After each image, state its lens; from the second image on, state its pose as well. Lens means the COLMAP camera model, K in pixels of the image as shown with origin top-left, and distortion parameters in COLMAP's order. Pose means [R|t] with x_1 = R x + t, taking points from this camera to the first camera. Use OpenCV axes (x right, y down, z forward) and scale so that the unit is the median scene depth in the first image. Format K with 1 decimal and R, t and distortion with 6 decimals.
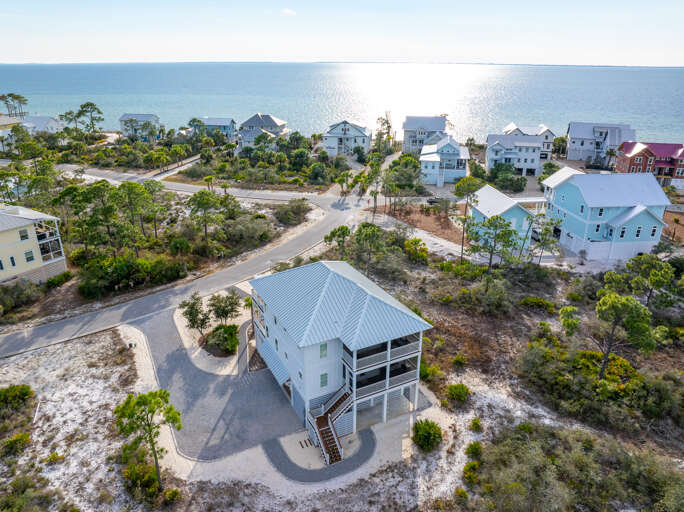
lens RADIAL K [[483.2, 0, 344.8], [0, 483.2, 252.4], [0, 0, 1]] dist [-0.045977, 0.011028]
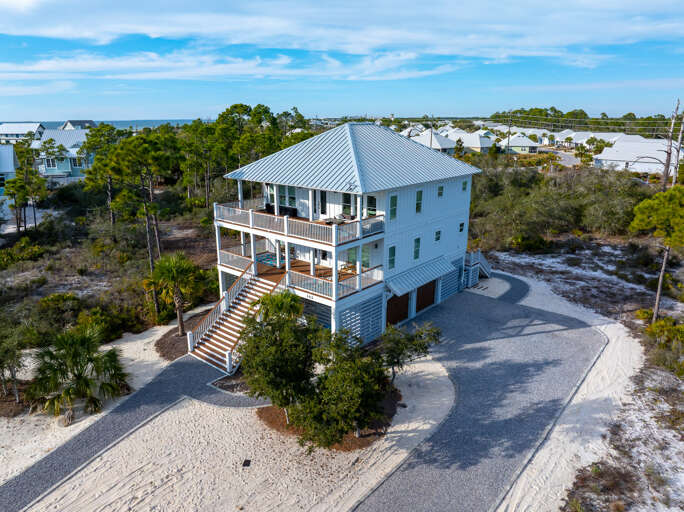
lens RADIAL K [[486.7, 0, 344.5], [0, 486.7, 246.3], [0, 0, 1]] dist [-0.066889, 0.042785]
pose [[-0.377443, -0.239650, 0.894486, -0.651468], [0.341861, 0.861643, 0.375104, -0.083761], [-0.860621, 0.447370, -0.243294, 1.172445]]
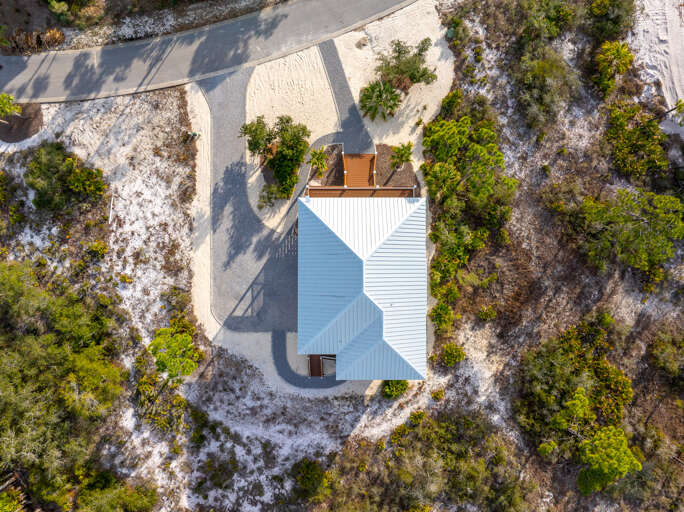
lens RADIAL K [[483.2, 0, 344.8], [0, 483.2, 252.4], [0, 0, 1]] dist [-0.045977, 0.011028]
pose [[0.886107, 0.463376, -0.009860, -0.074176], [-0.172088, 0.348684, 0.921306, -0.719820], [0.430350, -0.814679, 0.388713, 0.630917]]
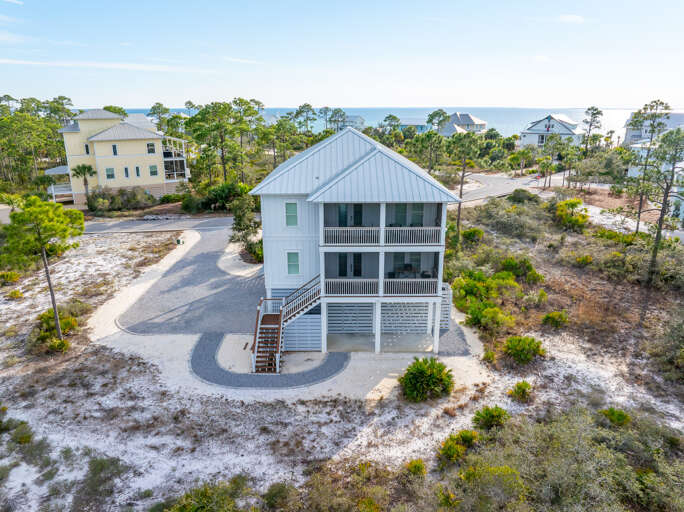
lens RADIAL K [[483.2, 0, 344.8], [0, 483.2, 252.4], [0, 0, 1]] dist [-0.045977, 0.011028]
pose [[0.888116, 0.128046, -0.441423, 0.275214], [-0.165488, 0.985081, -0.047203, 0.227864], [0.428793, 0.114972, 0.896057, 0.344309]]
